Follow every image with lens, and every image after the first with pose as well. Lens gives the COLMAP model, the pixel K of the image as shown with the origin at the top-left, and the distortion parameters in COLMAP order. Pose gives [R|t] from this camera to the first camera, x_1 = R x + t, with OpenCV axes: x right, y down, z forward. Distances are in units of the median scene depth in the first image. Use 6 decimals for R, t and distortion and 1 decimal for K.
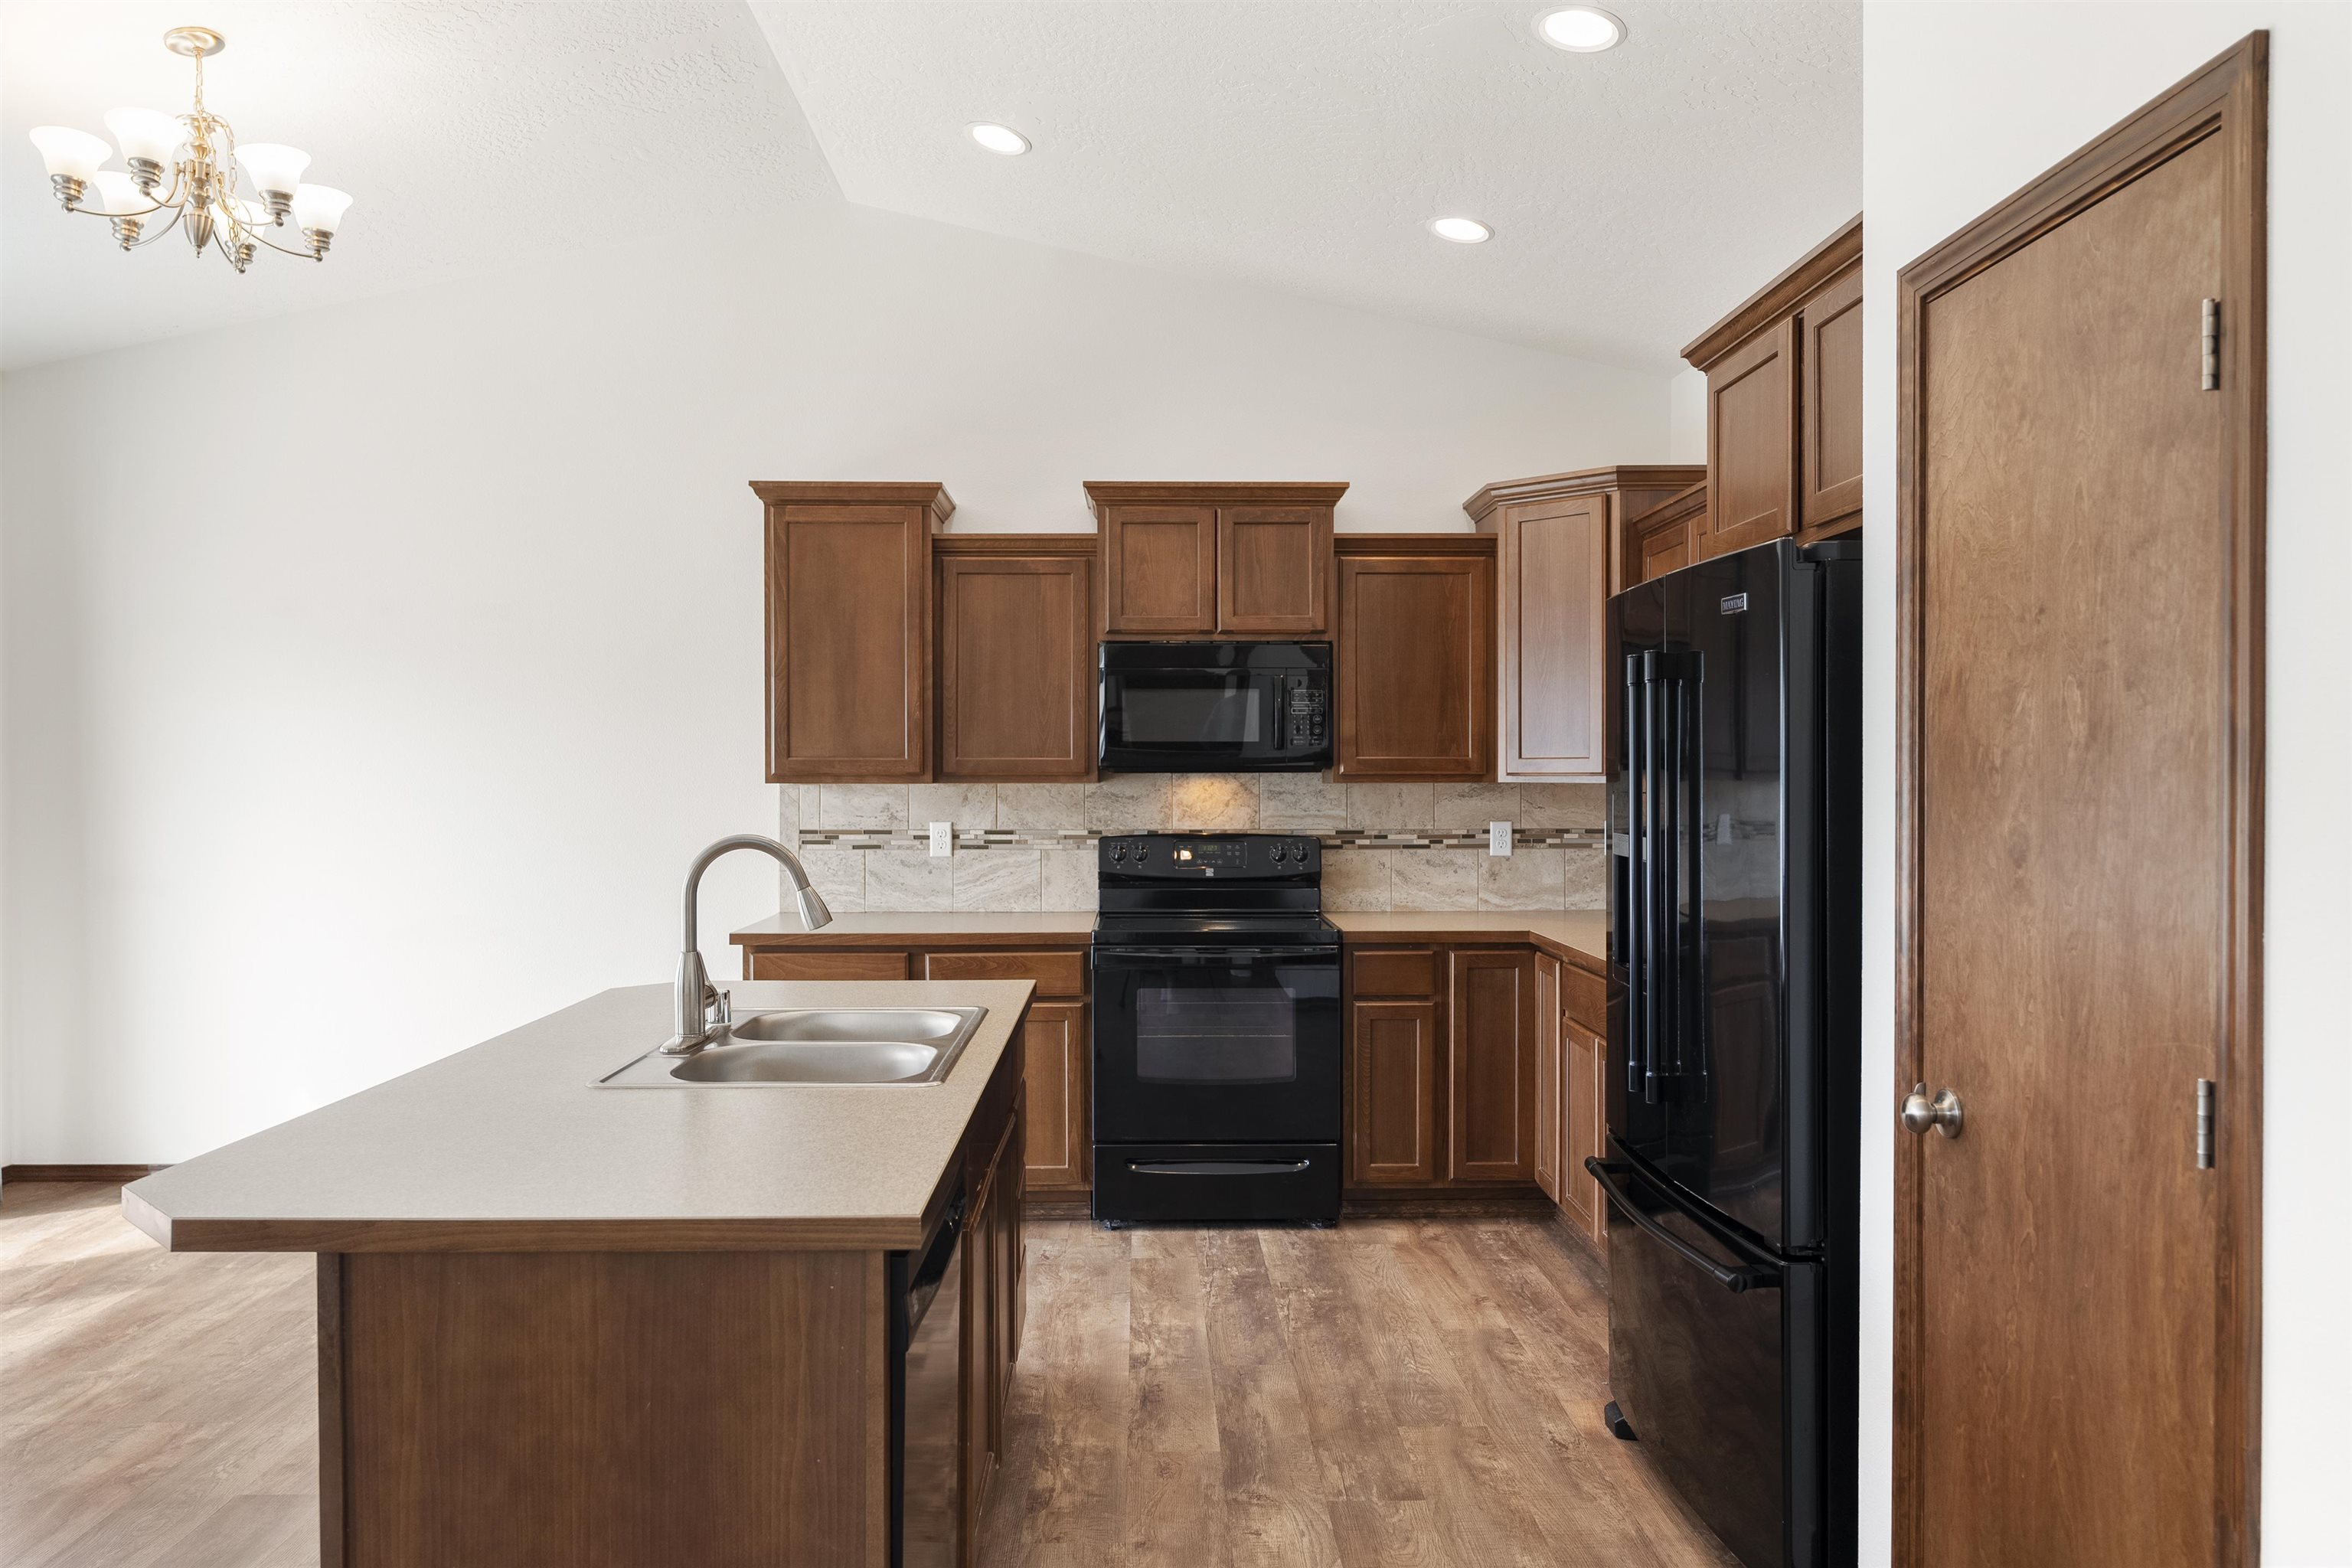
lens RADIAL K [[1613.9, 0, 1174.5], [0, 1613.9, 789.6], [0, 0, 1]] dist [0.007070, -0.008261]
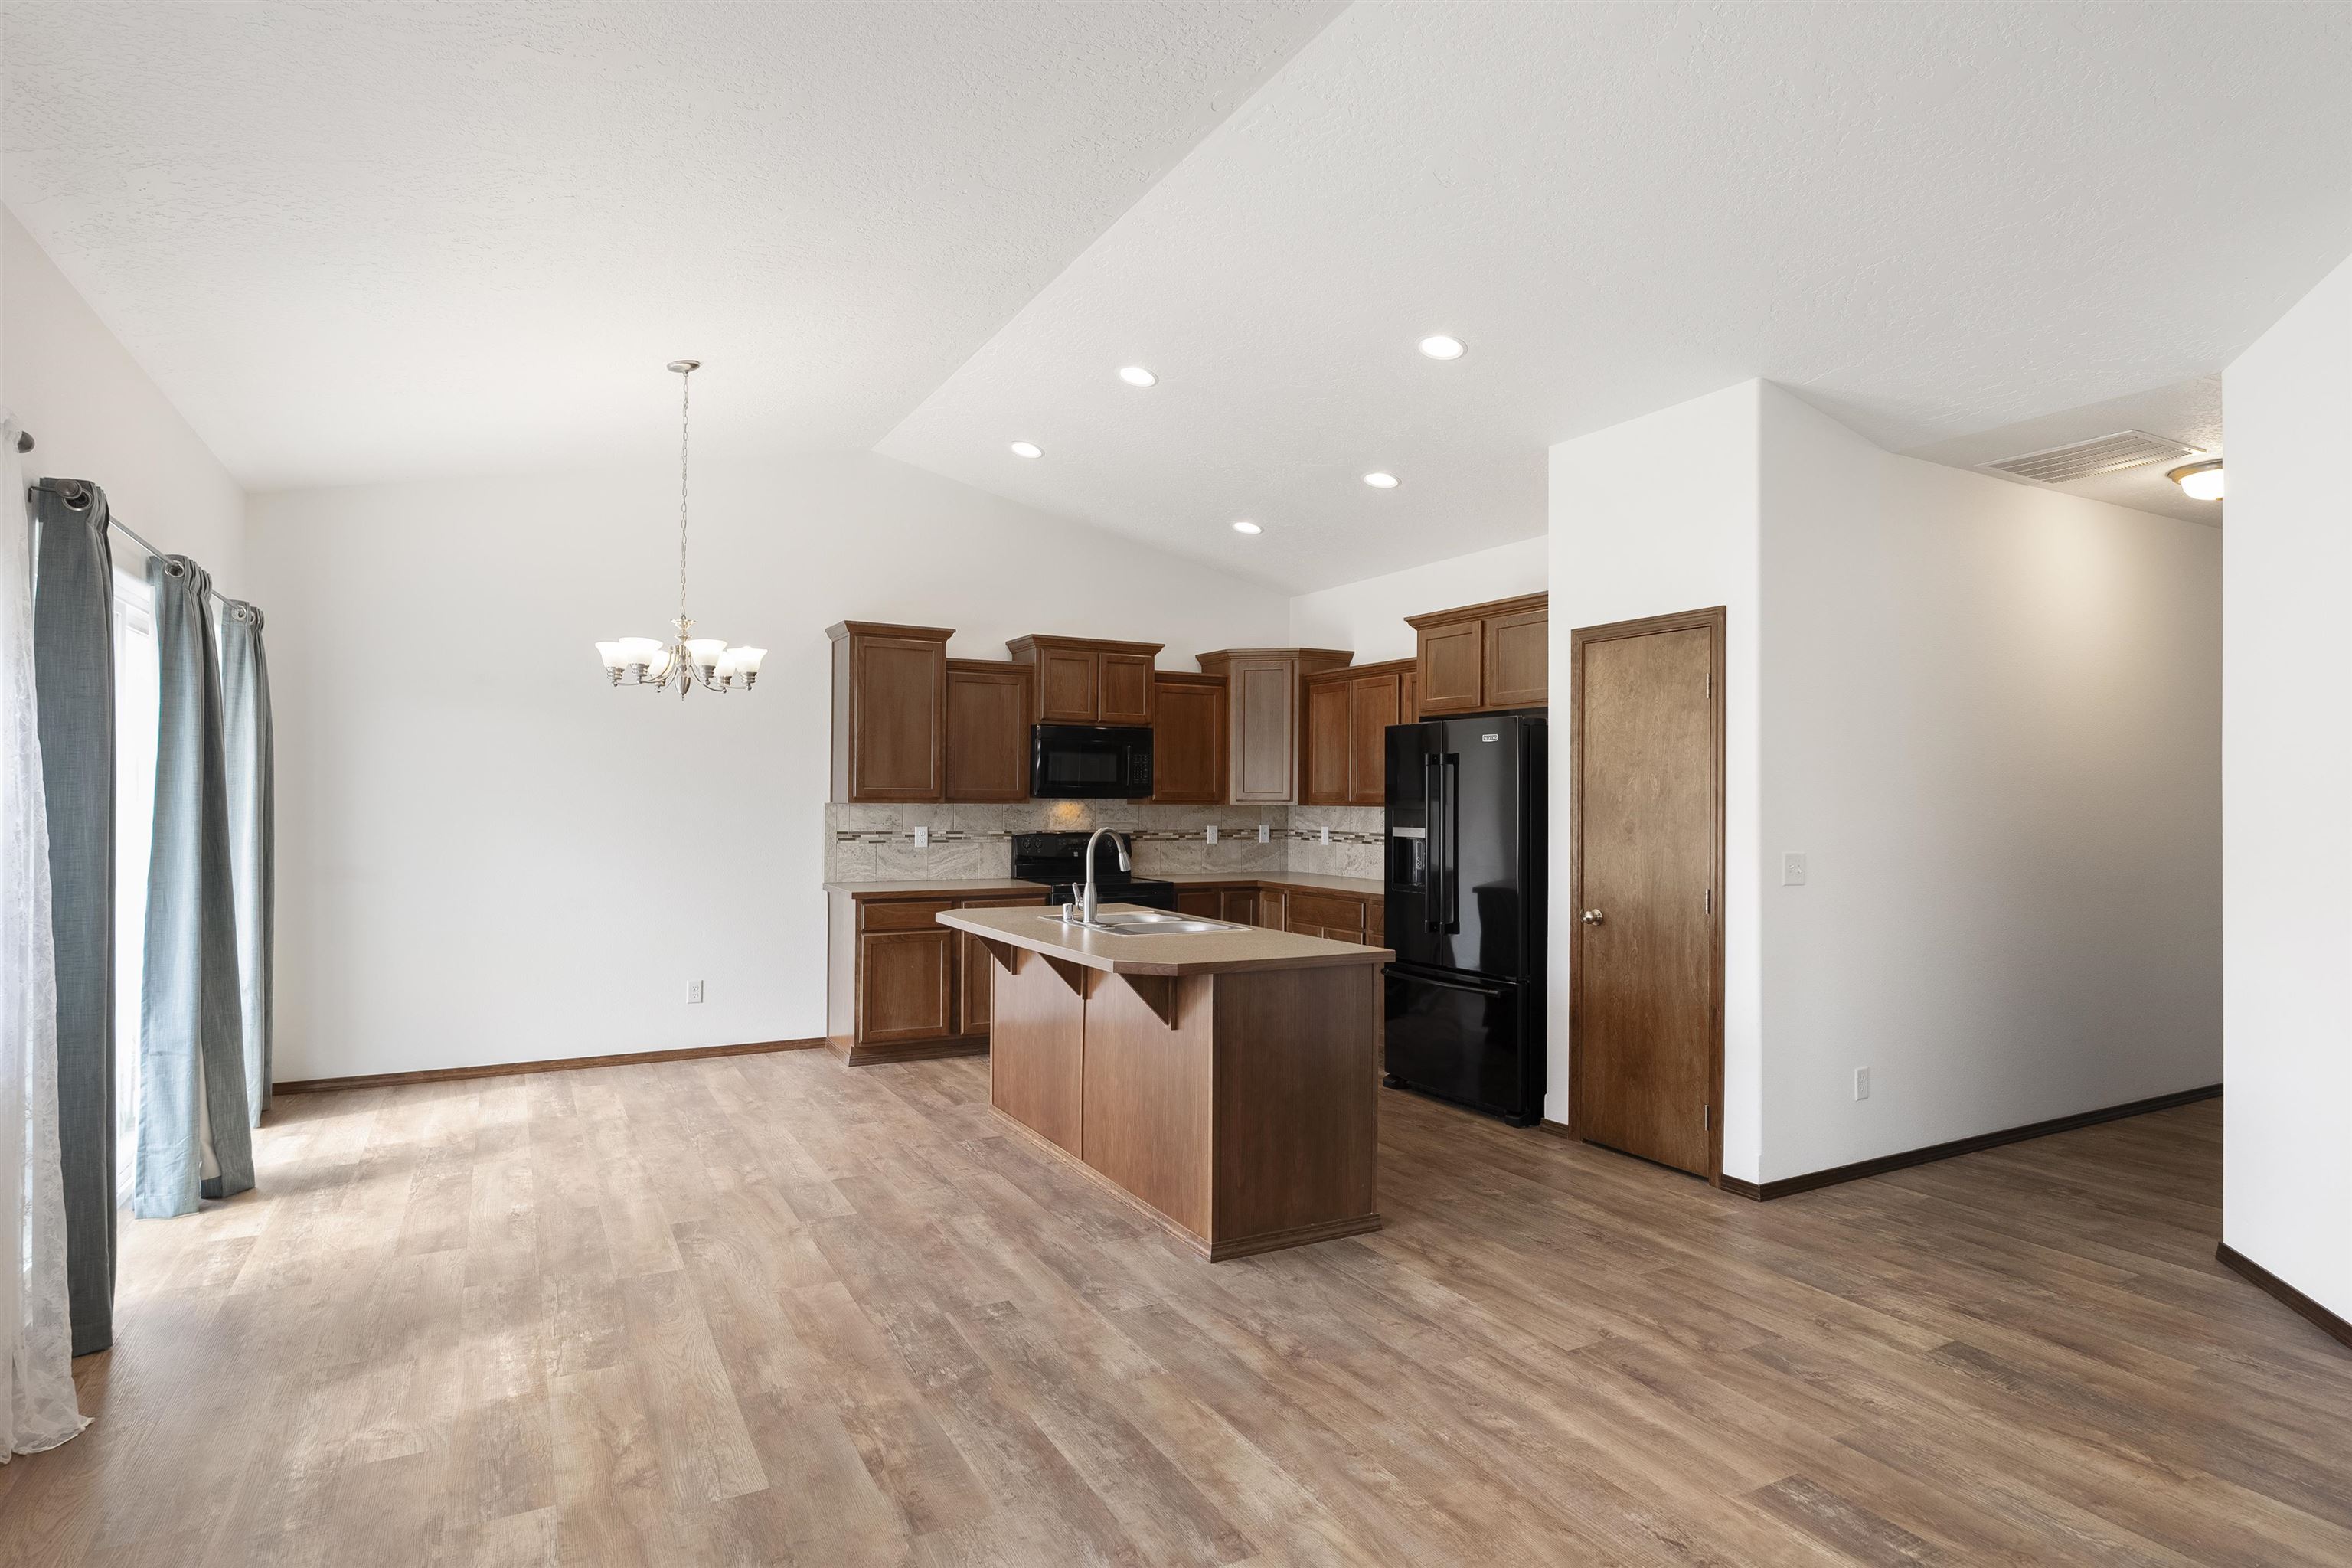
lens RADIAL K [[1269.8, 0, 1189.5], [0, 1269.8, 782.3], [0, 0, 1]] dist [-0.000887, 0.001984]
pose [[0.885482, 0.012891, 0.464495, -0.567464], [-0.003273, 0.999763, -0.021507, 0.001856], [-0.464663, 0.017523, 0.885314, -0.324305]]
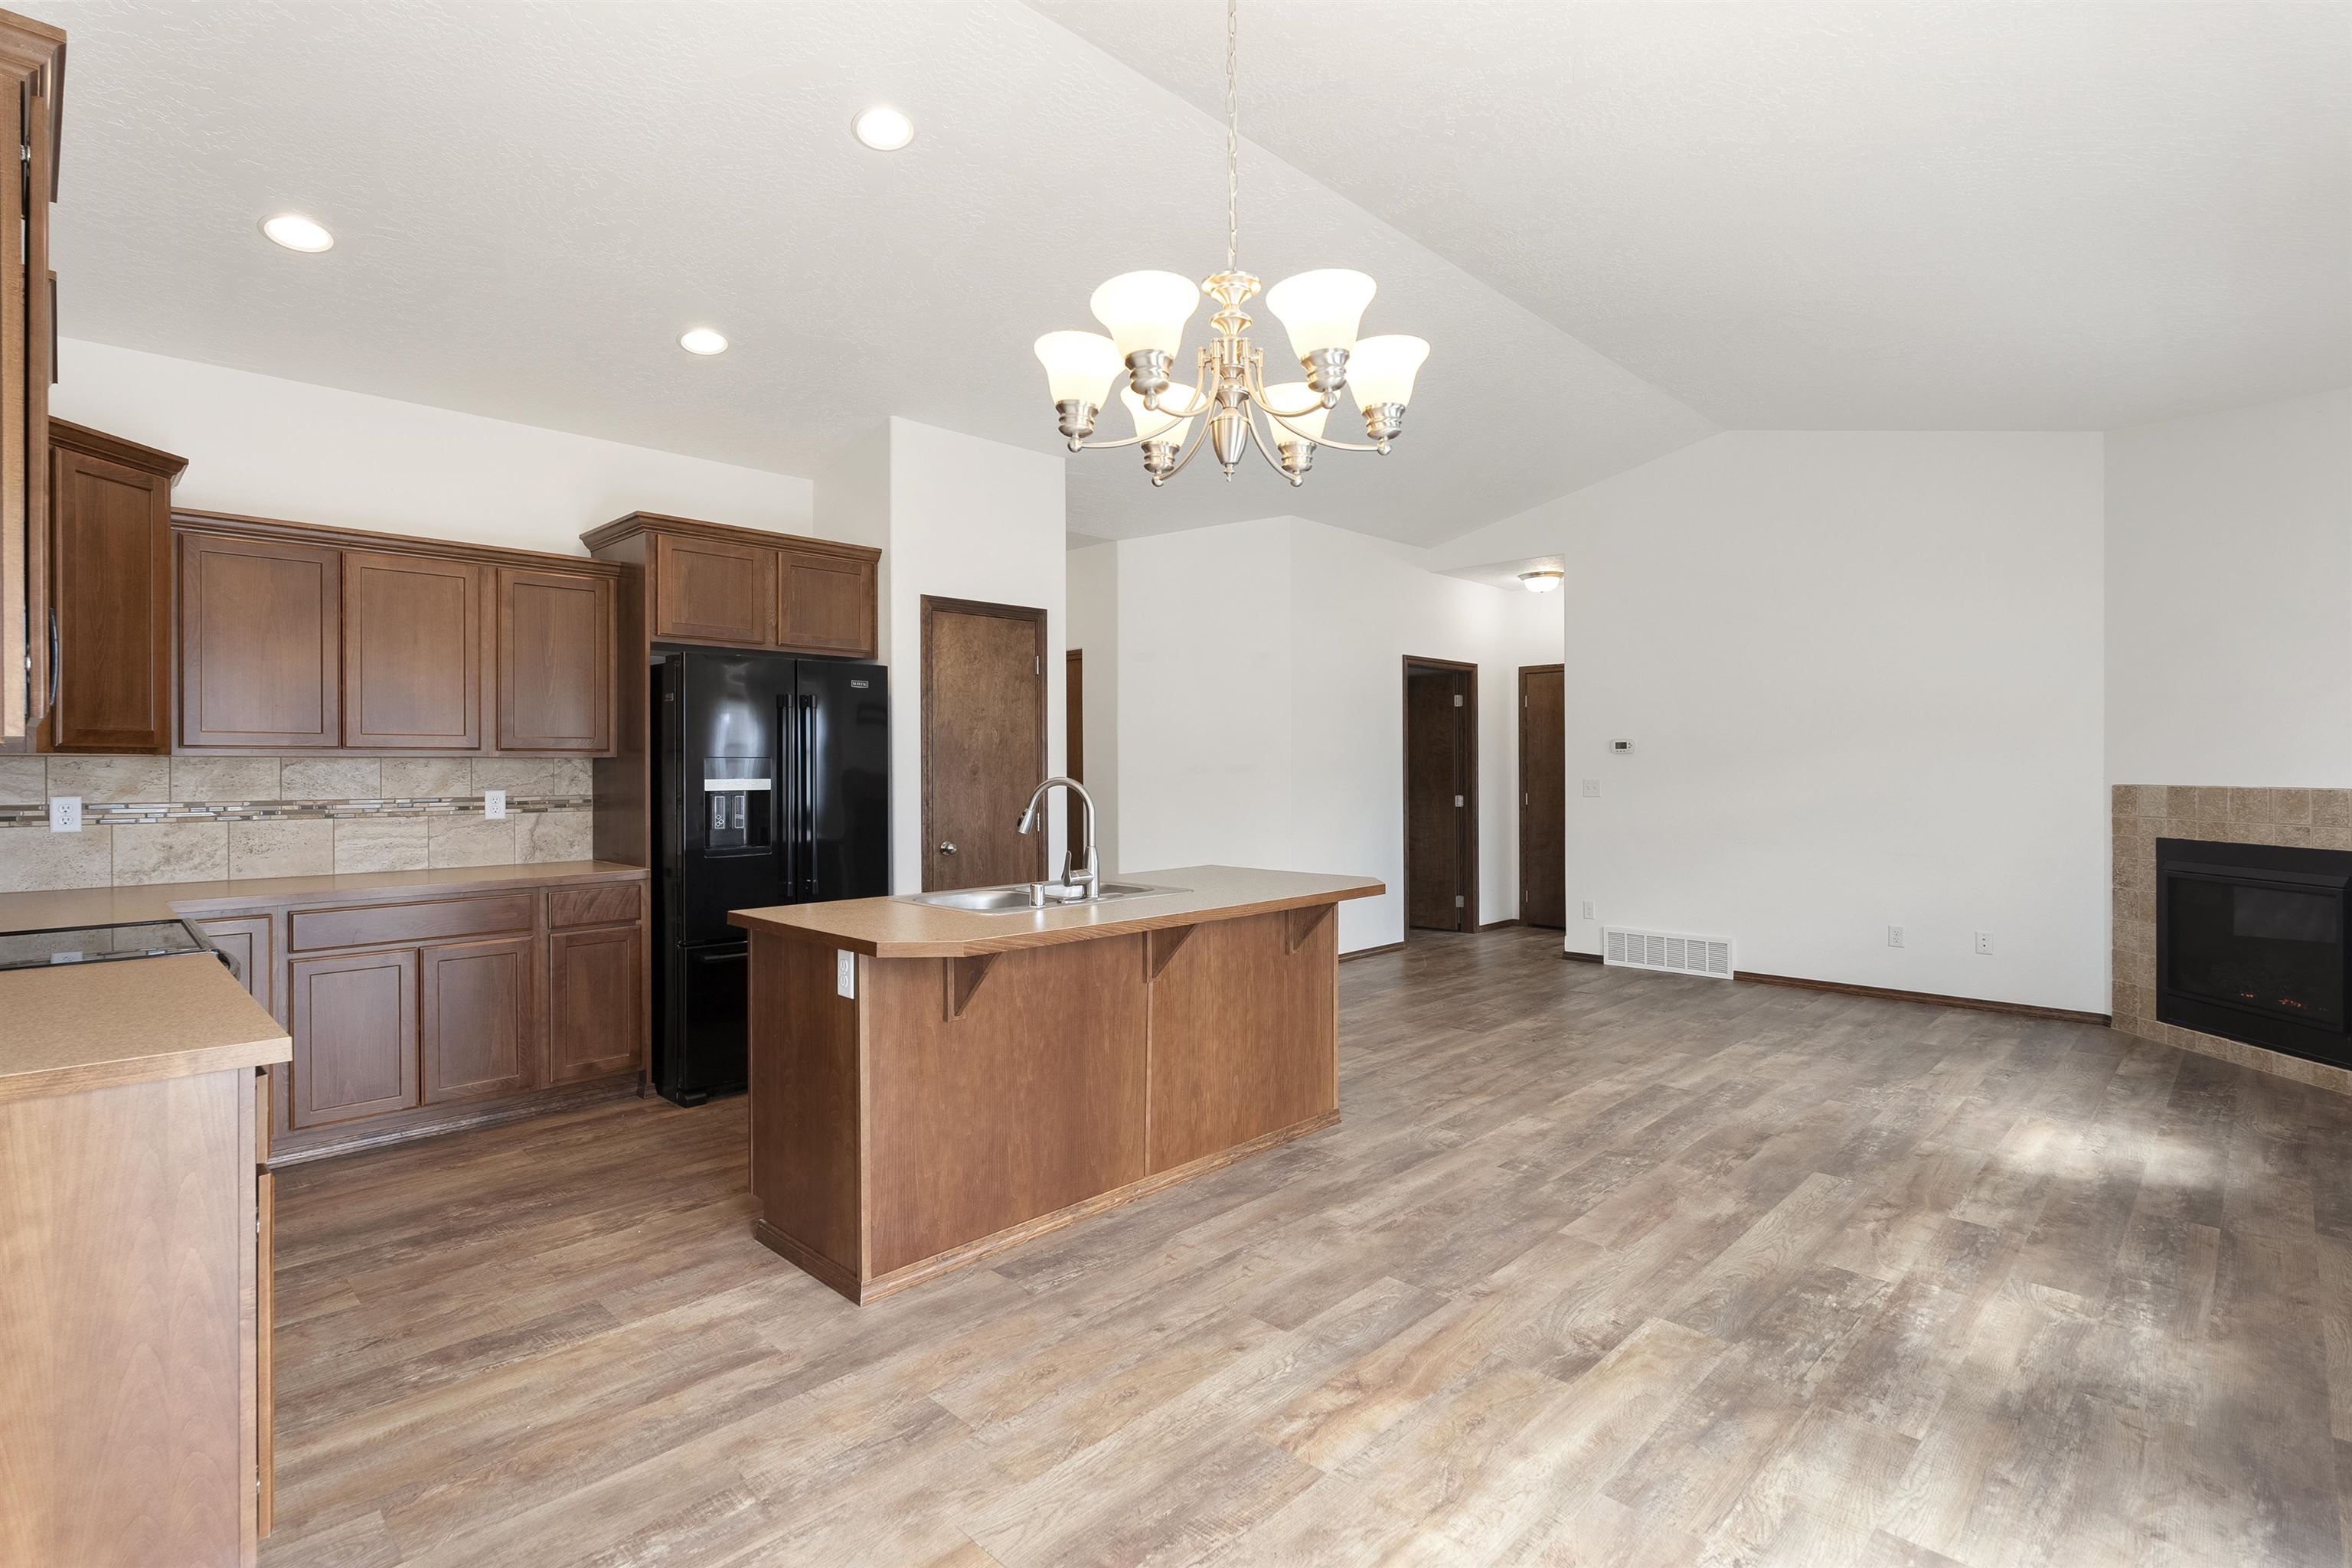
lens RADIAL K [[1107.4, 0, 1183.6], [0, 1107.4, 769.5], [0, 0, 1]] dist [-0.002132, -0.001830]
pose [[-0.703474, -0.000135, 0.710721, -0.698835], [0.009665, 0.999906, 0.009756, 0.005273], [-0.710656, 0.013732, -0.703406, 1.025205]]
